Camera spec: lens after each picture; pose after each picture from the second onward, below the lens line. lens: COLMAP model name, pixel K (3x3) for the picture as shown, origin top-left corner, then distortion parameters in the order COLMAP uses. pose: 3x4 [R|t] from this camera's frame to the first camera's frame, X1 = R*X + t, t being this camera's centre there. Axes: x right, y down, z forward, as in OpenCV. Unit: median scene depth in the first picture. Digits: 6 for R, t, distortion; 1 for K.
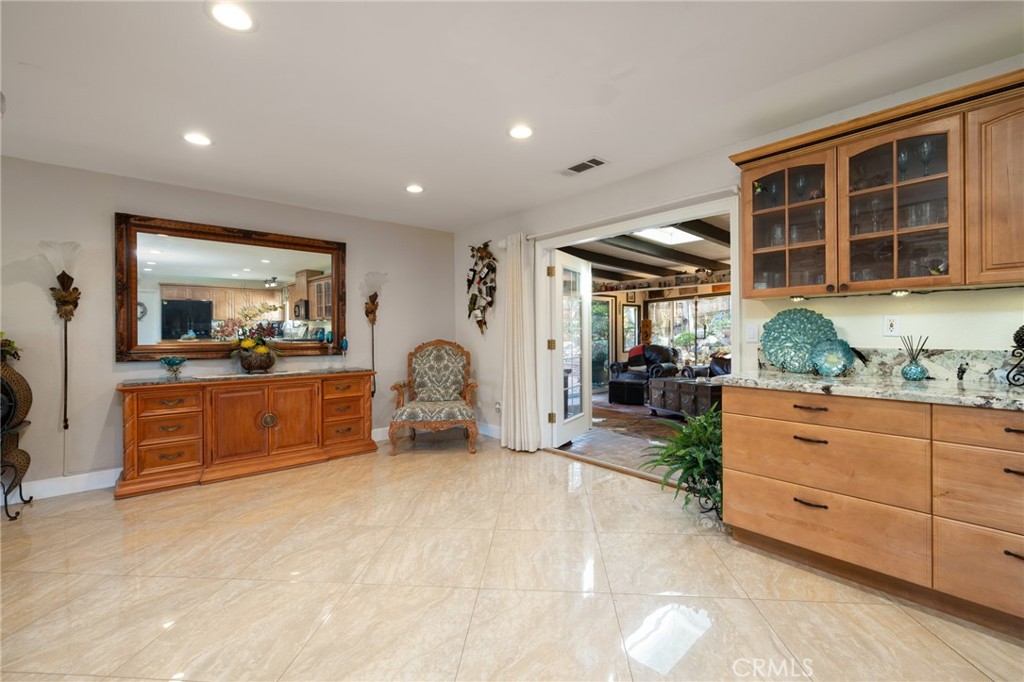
lens RADIAL K [[430.4, 0, 517.9], [0, 430.4, 337.0], [0, 0, 1]] dist [-0.002336, 0.000081]
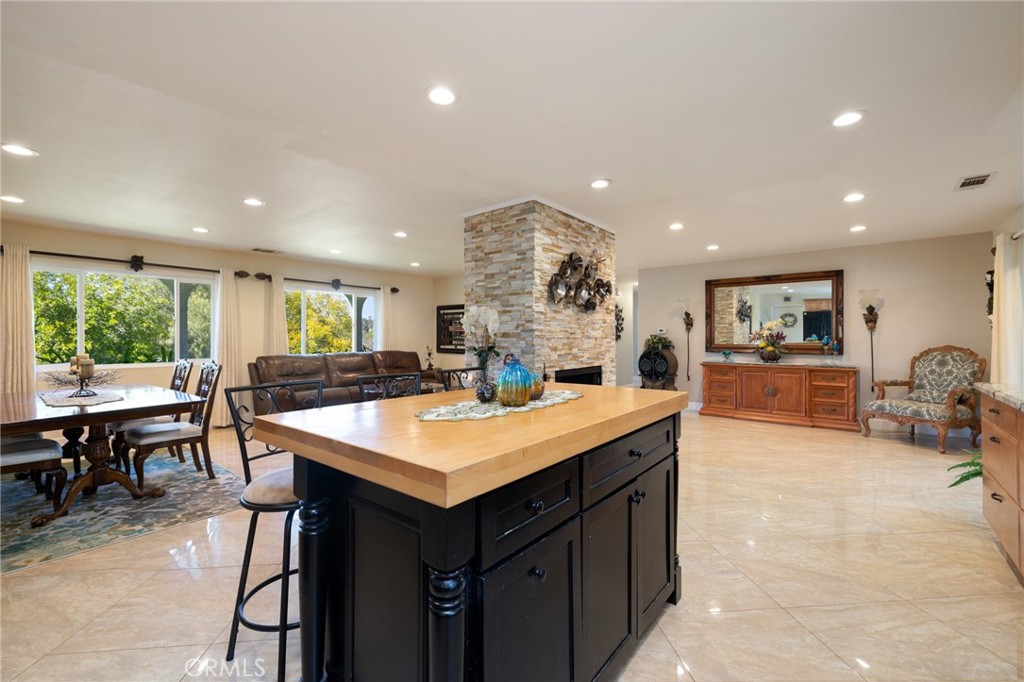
lens RADIAL K [[430.4, 0, 511.6], [0, 430.4, 334.0], [0, 0, 1]] dist [-0.002336, 0.000081]
pose [[0.156916, -0.002074, -0.987610, 1.305471], [-0.007586, 0.999966, -0.003306, -0.018870], [0.987583, 0.008011, 0.156895, -0.347170]]
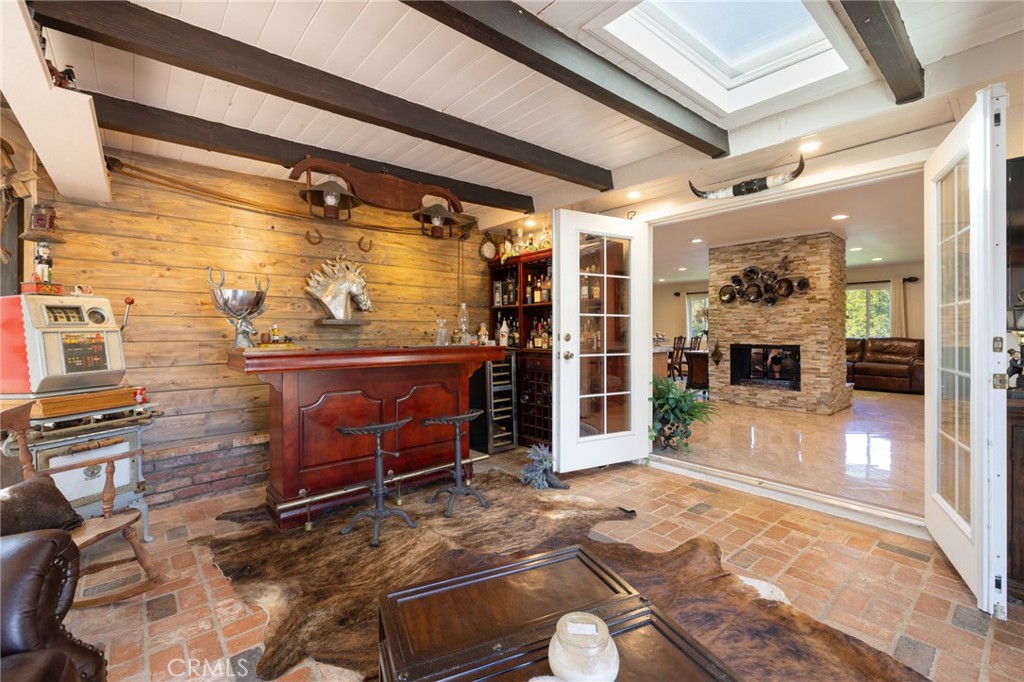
lens RADIAL K [[430.4, 0, 514.5], [0, 430.4, 331.5], [0, 0, 1]] dist [-0.002336, 0.000081]
pose [[-0.999650, 0.009757, 0.024584, 1.013250], [0.010051, 0.999879, 0.011879, -0.009264], [-0.024465, 0.012122, -0.999627, 2.702175]]
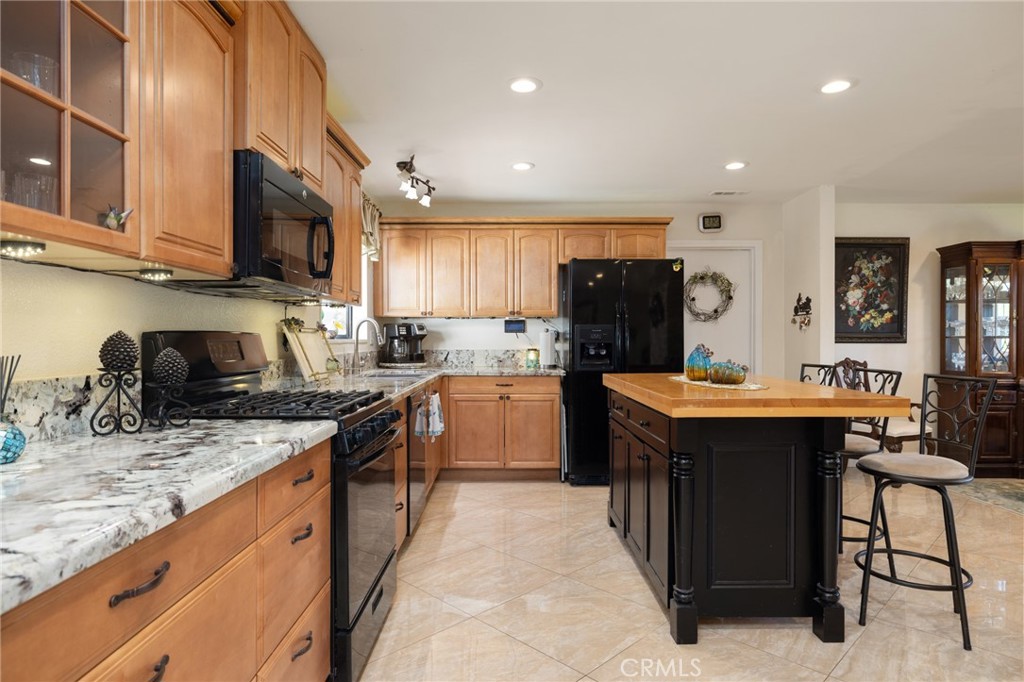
lens RADIAL K [[582.5, 0, 511.5], [0, 582.5, 342.2], [0, 0, 1]] dist [0.003154, -0.003067]
pose [[-0.750722, 0.002472, 0.660614, 0.152469], [0.012407, 0.999869, 0.010357, -0.012666], [-0.660502, 0.015972, -0.750655, 0.937468]]
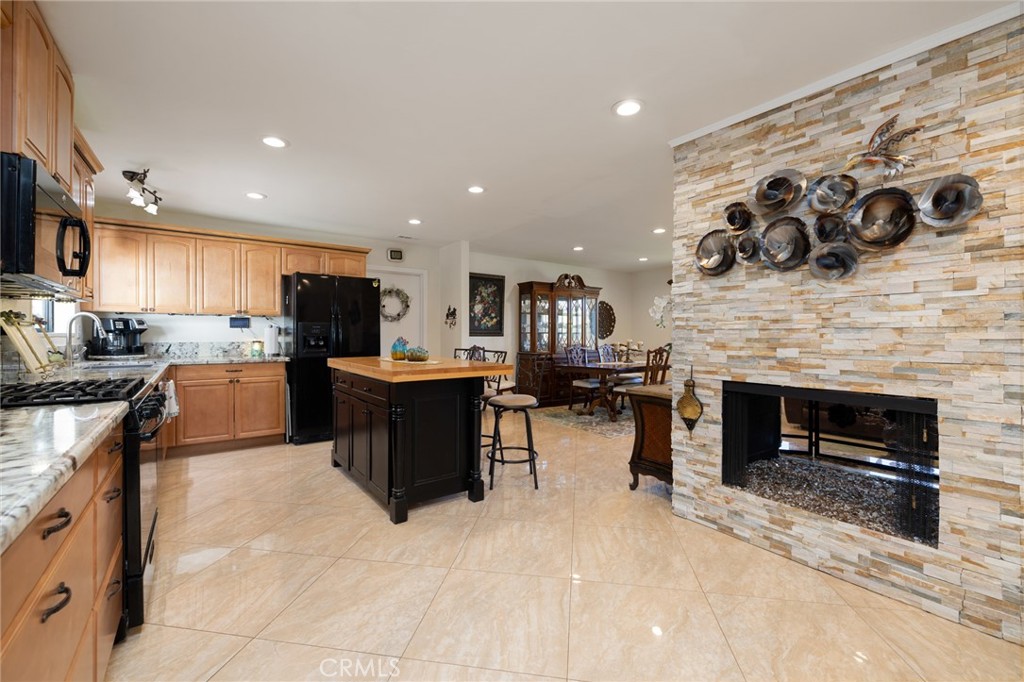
lens RADIAL K [[430.4, 0, 511.2], [0, 430.4, 336.1], [0, 0, 1]] dist [-0.002336, 0.000081]
pose [[-0.995699, 0.003194, 0.092589, 0.172381], [0.004673, 0.999865, 0.015758, -0.013547], [-0.092527, 0.016123, -0.995580, 1.122693]]
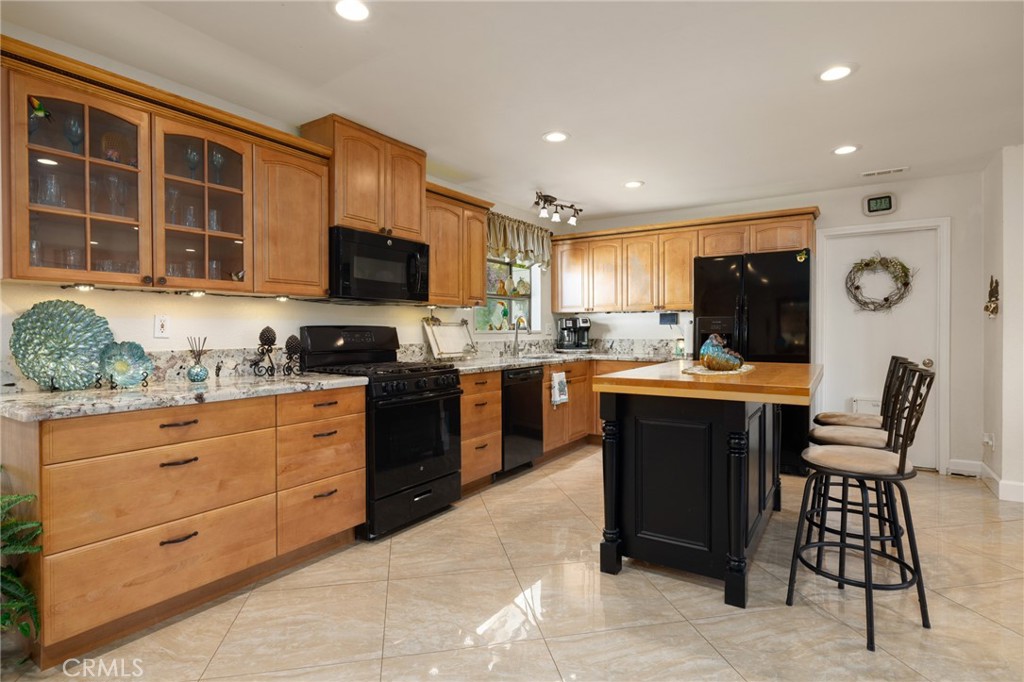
lens RADIAL K [[524.2, 0, 511.7], [0, 524.2, 335.1], [0, 0, 1]] dist [-0.007856, 0.003614]
pose [[-0.263965, -0.002587, 0.964529, -0.384658], [0.014120, 0.999879, 0.006546, -0.003958], [-0.964429, 0.015347, -0.263896, 0.528469]]
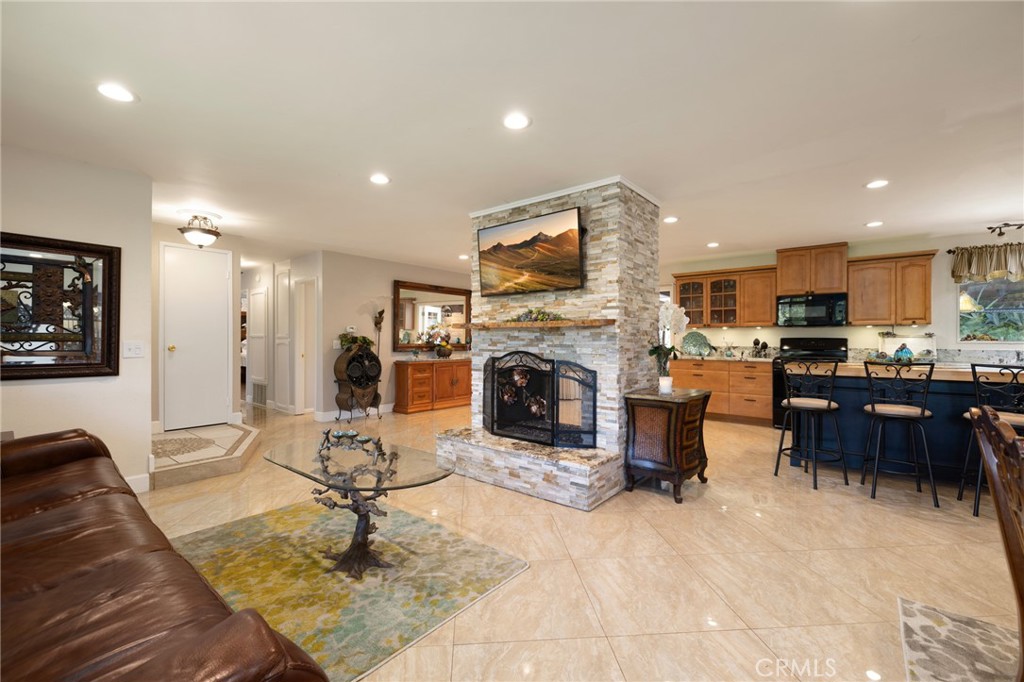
lens RADIAL K [[430.4, 0, 510.5], [0, 430.4, 335.6], [0, 0, 1]] dist [-0.002336, 0.000081]
pose [[0.988215, 0.012031, 0.152599, -0.920266], [-0.009080, 0.999758, -0.020021, 0.023906], [-0.152803, 0.018399, 0.988085, -1.515240]]
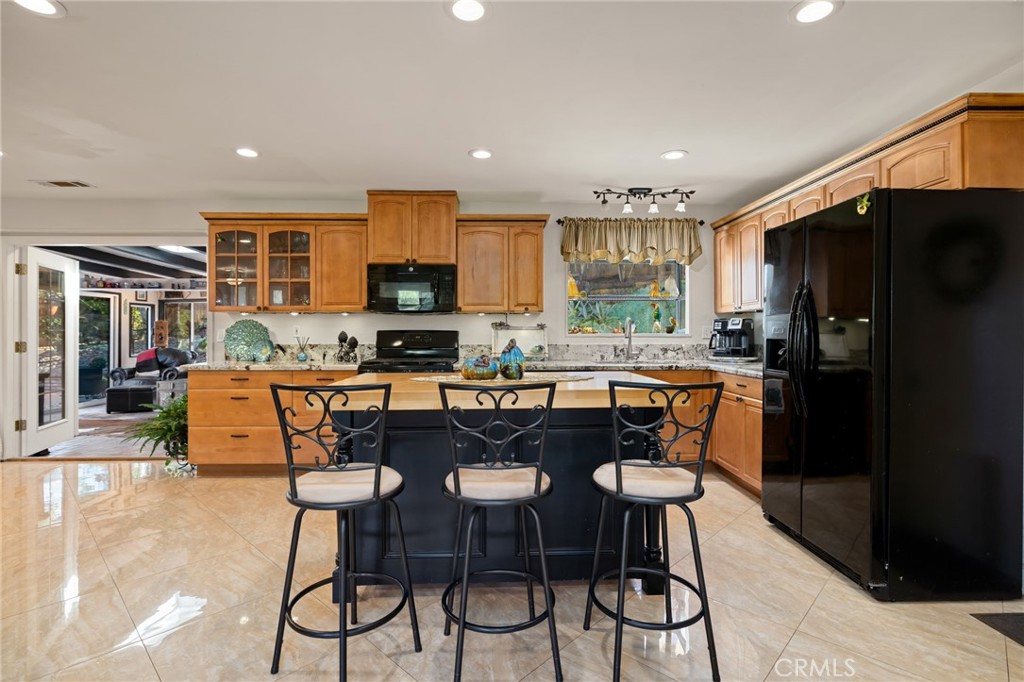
lens RADIAL K [[490.9, 0, 515.9], [0, 490.9, 330.5], [0, 0, 1]] dist [-0.007493, 0.000886]
pose [[0.634758, 0.010325, 0.772642, -0.100443], [0.005120, 0.999833, -0.017568, 0.009556], [-0.772694, 0.015108, 0.634599, -0.880789]]
